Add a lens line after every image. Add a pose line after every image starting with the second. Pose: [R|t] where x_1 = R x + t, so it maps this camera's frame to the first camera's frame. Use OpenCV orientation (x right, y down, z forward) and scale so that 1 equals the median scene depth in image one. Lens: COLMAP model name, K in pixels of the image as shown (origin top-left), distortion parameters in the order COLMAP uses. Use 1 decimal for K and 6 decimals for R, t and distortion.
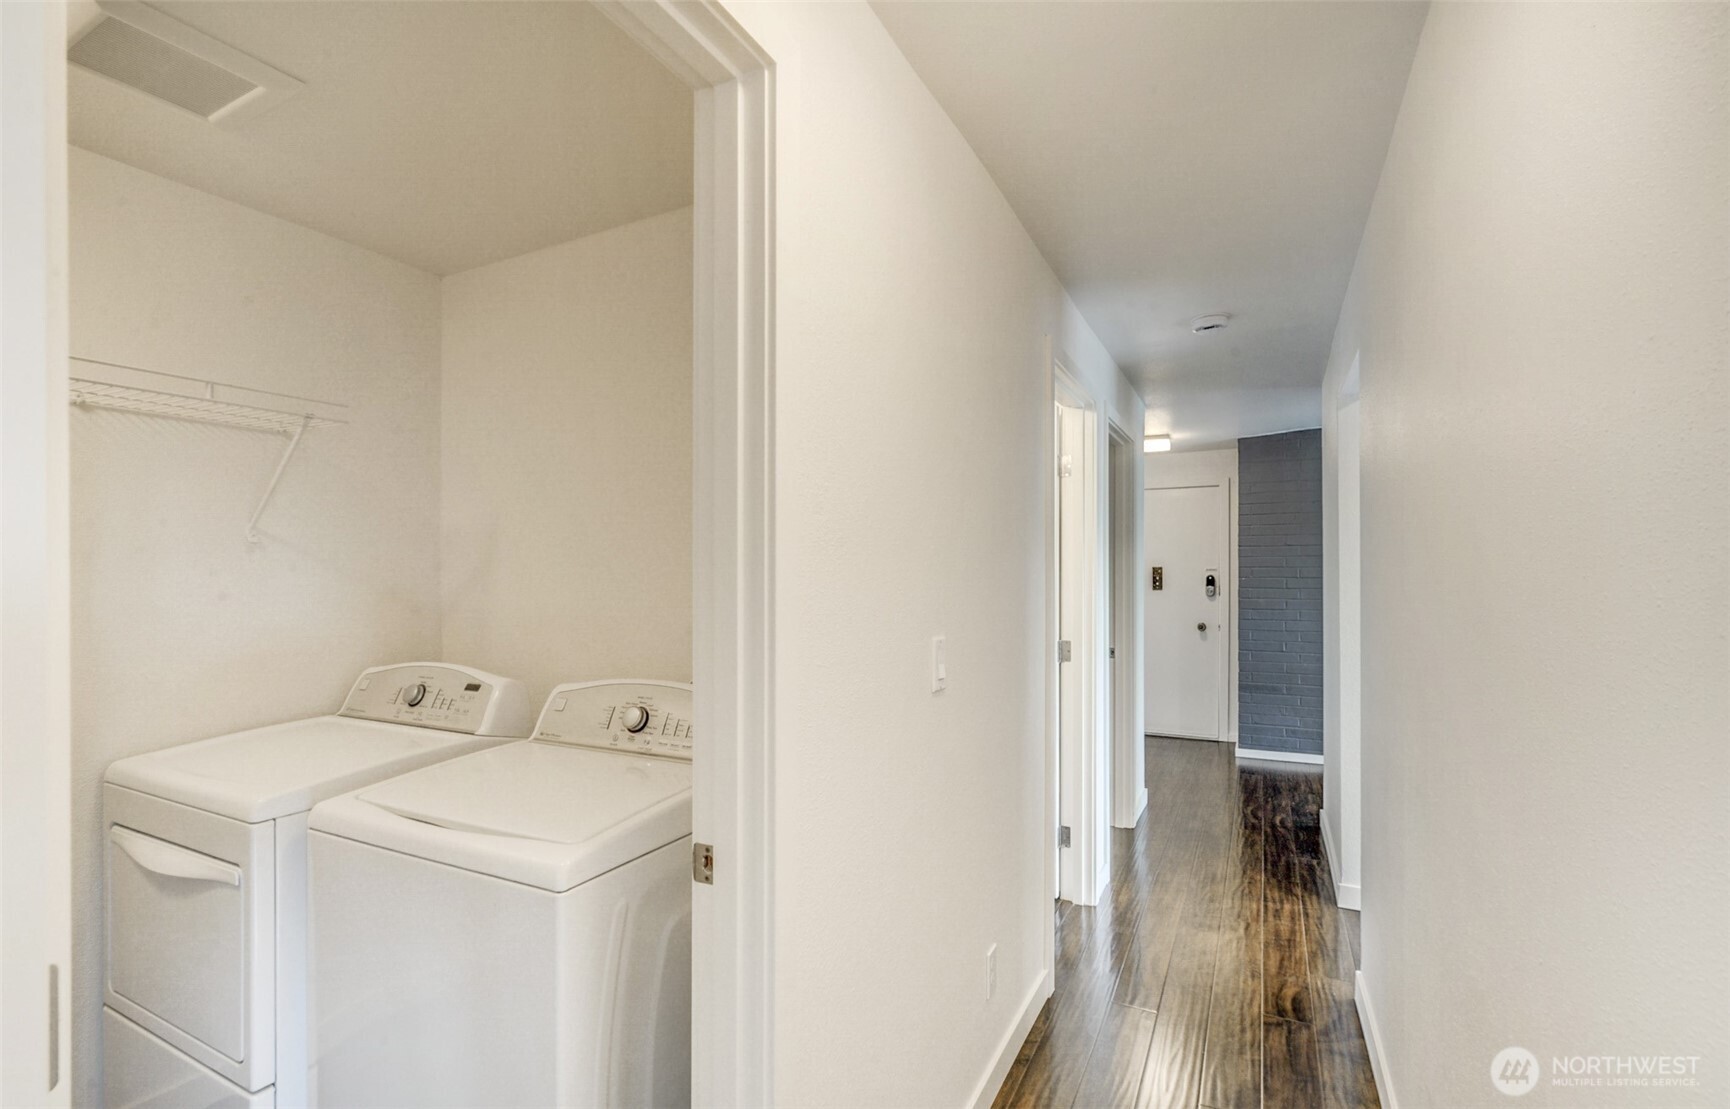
lens RADIAL K [[781.9, 0, 858.1], [0, 781.9, 580.4], [0, 0, 1]] dist [-0.000715, -0.000228]
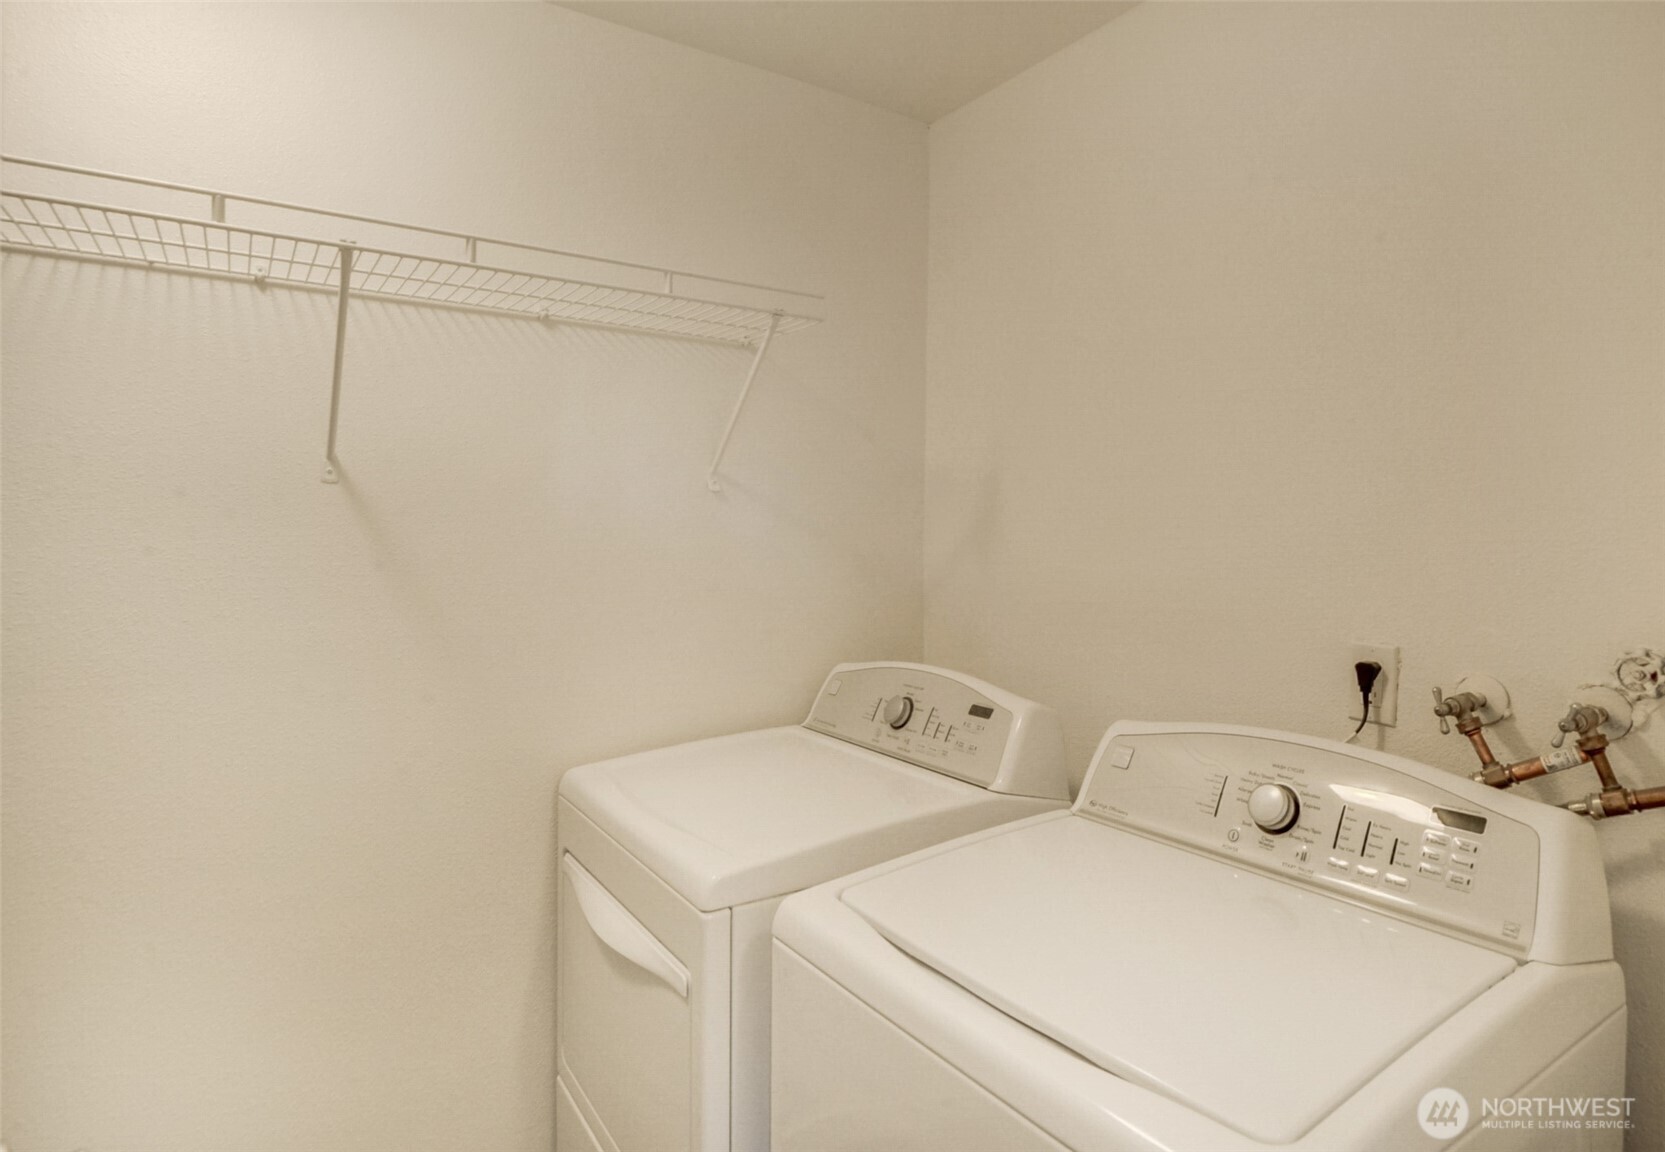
lens RADIAL K [[850.9, 0, 832.5], [0, 850.9, 576.0], [0, 0, 1]] dist [-0.000336, 0.000023]
pose [[0.861781, 0.031704, -0.506288, -0.251876], [-0.016716, 0.999278, 0.034121, 0.003074], [0.507004, -0.020942, 0.861689, 0.341076]]
